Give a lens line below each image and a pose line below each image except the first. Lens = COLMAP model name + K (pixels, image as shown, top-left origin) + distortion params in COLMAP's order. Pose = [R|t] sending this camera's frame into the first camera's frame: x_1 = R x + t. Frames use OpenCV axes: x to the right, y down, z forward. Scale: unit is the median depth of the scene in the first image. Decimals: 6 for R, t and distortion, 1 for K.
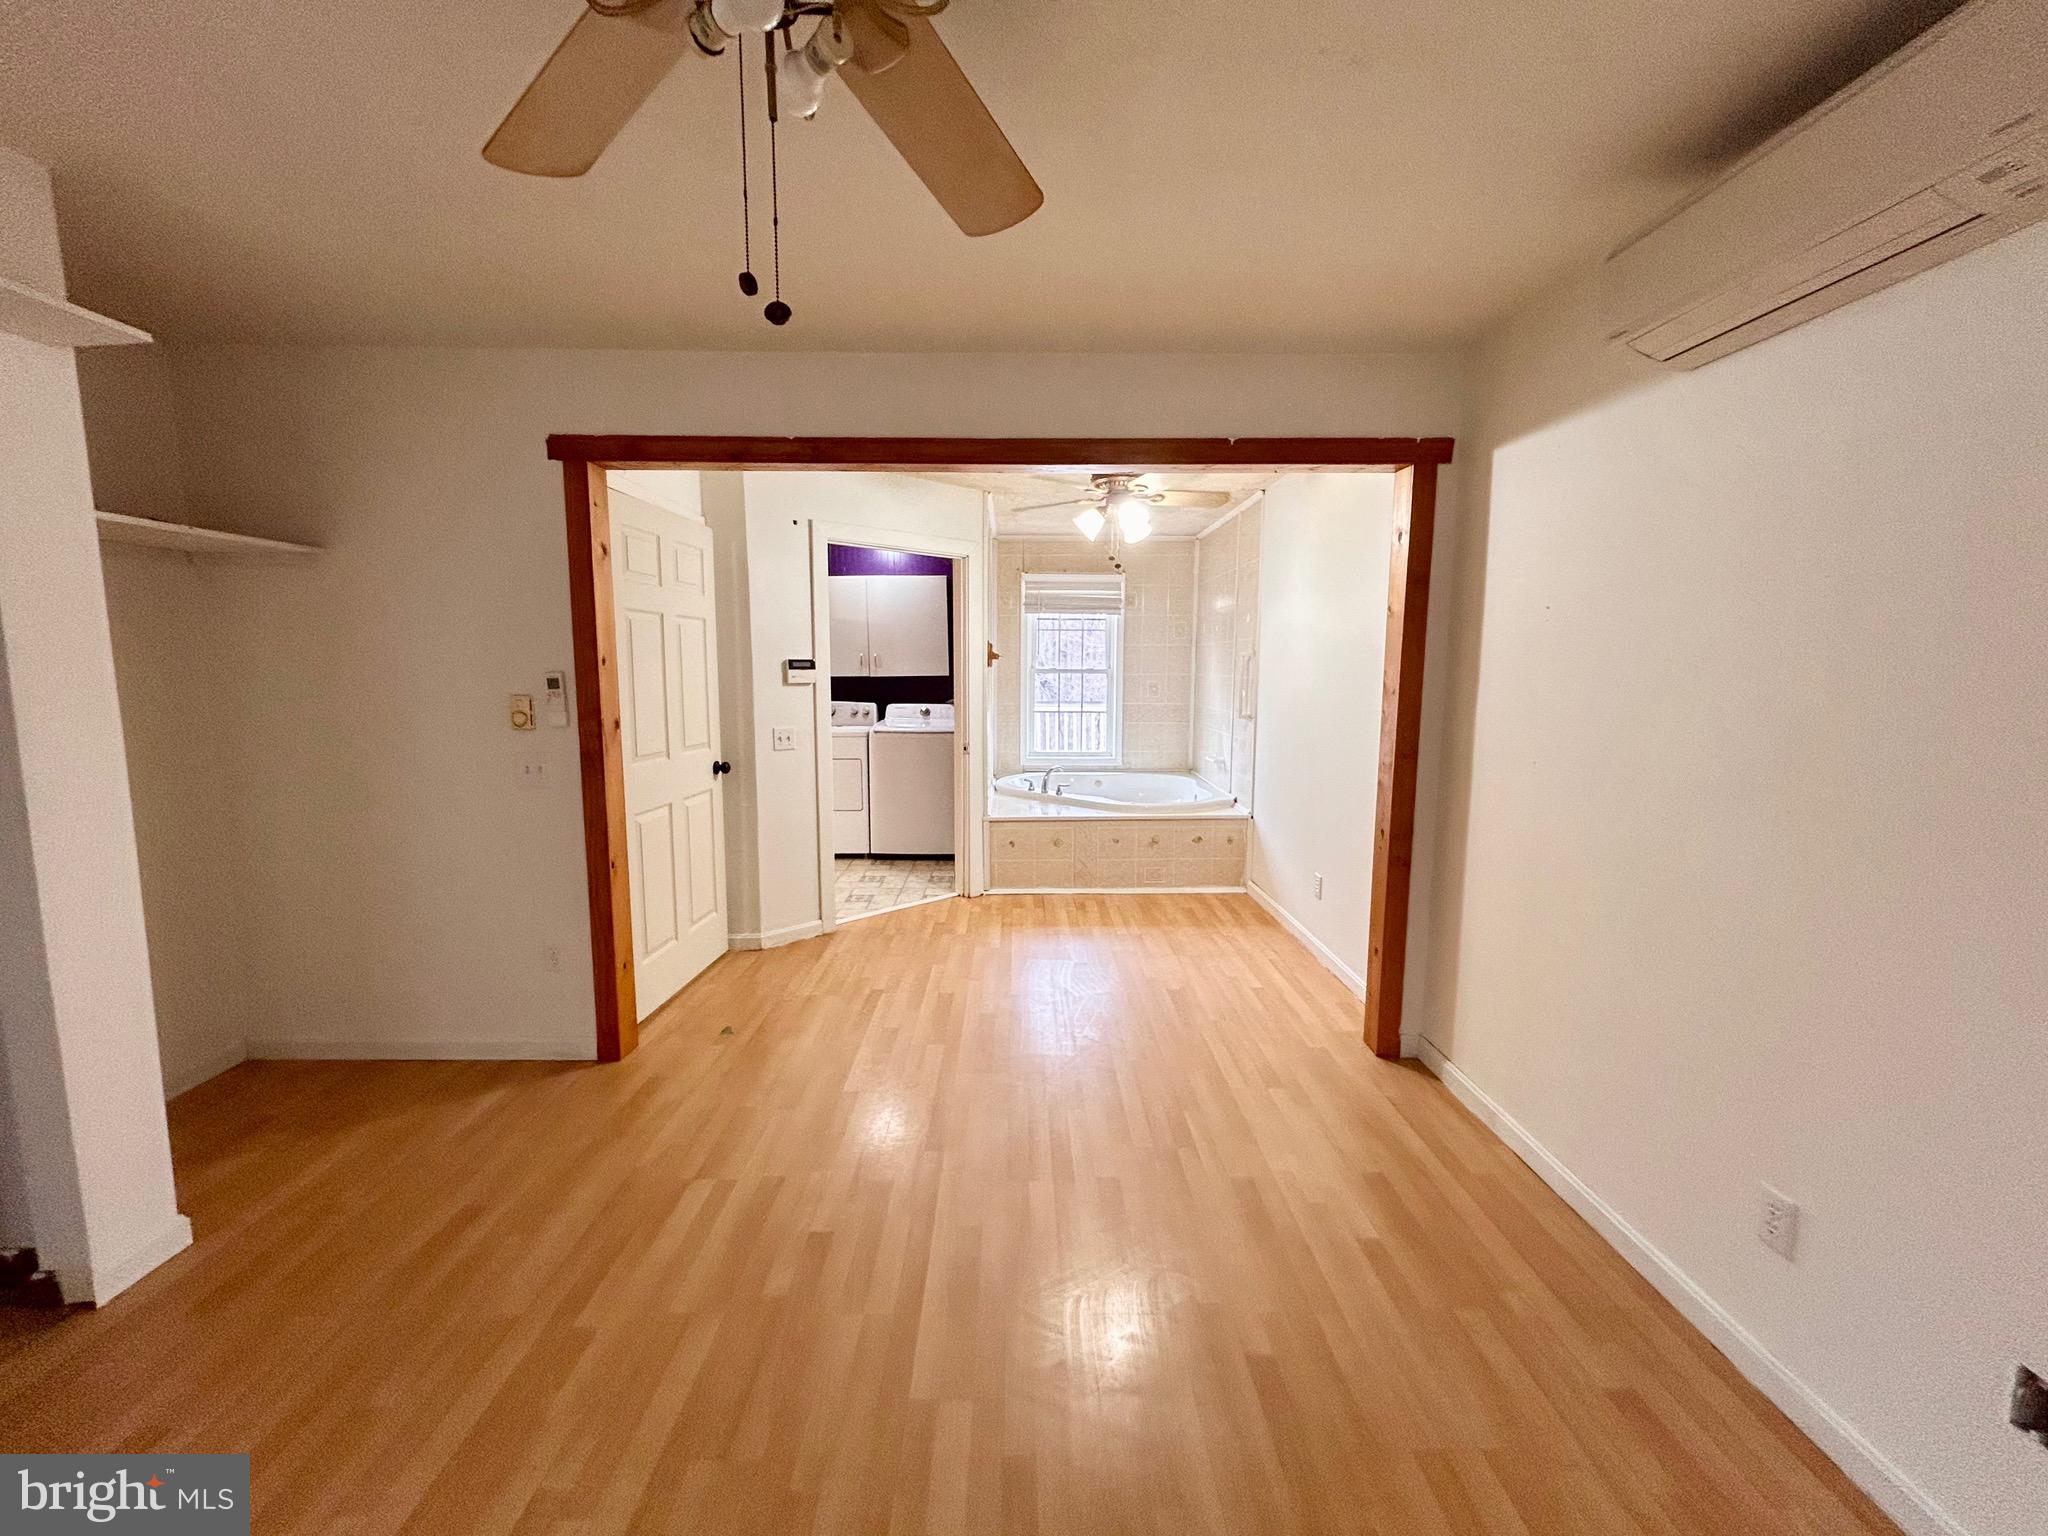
lens RADIAL K [[826.0, 0, 1025.4], [0, 826.0, 763.4], [0, 0, 1]] dist [0.005742, -0.000594]
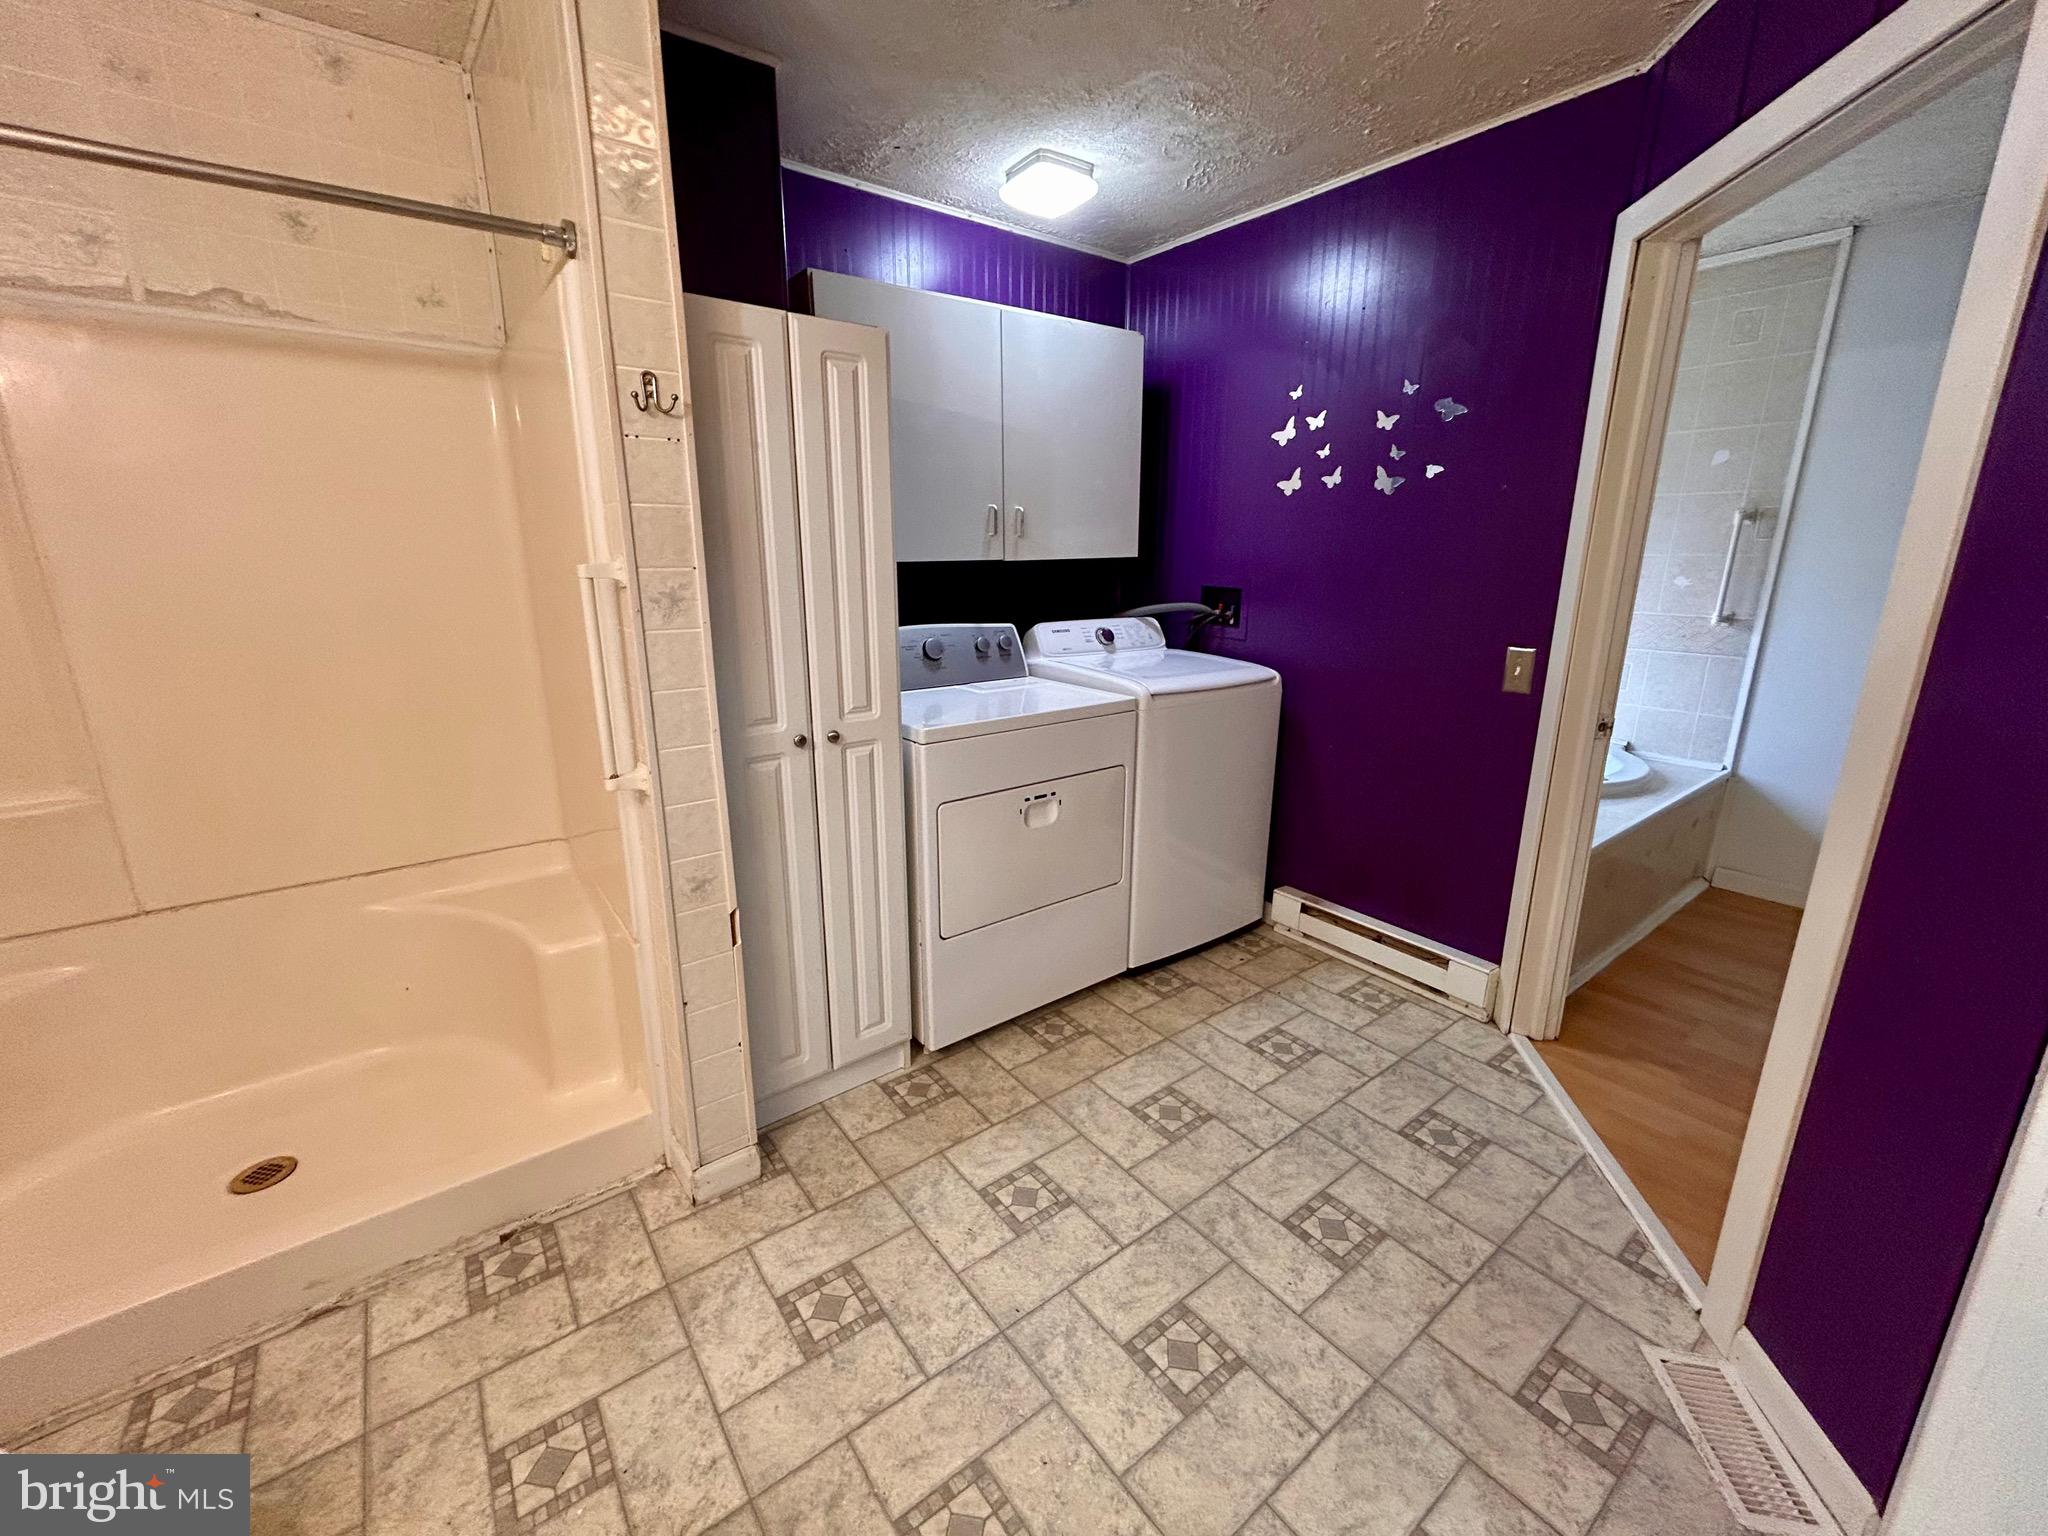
lens RADIAL K [[826.0, 0, 1022.0], [0, 826.0, 767.6], [0, 0, 1]] dist [0.005742, -0.000594]
pose [[0.805425, -0.153215, 0.572552, -0.588881], [0.072830, 0.984274, 0.160939, -0.091392], [-0.588206, -0.087925, 0.803917, 0.859717]]
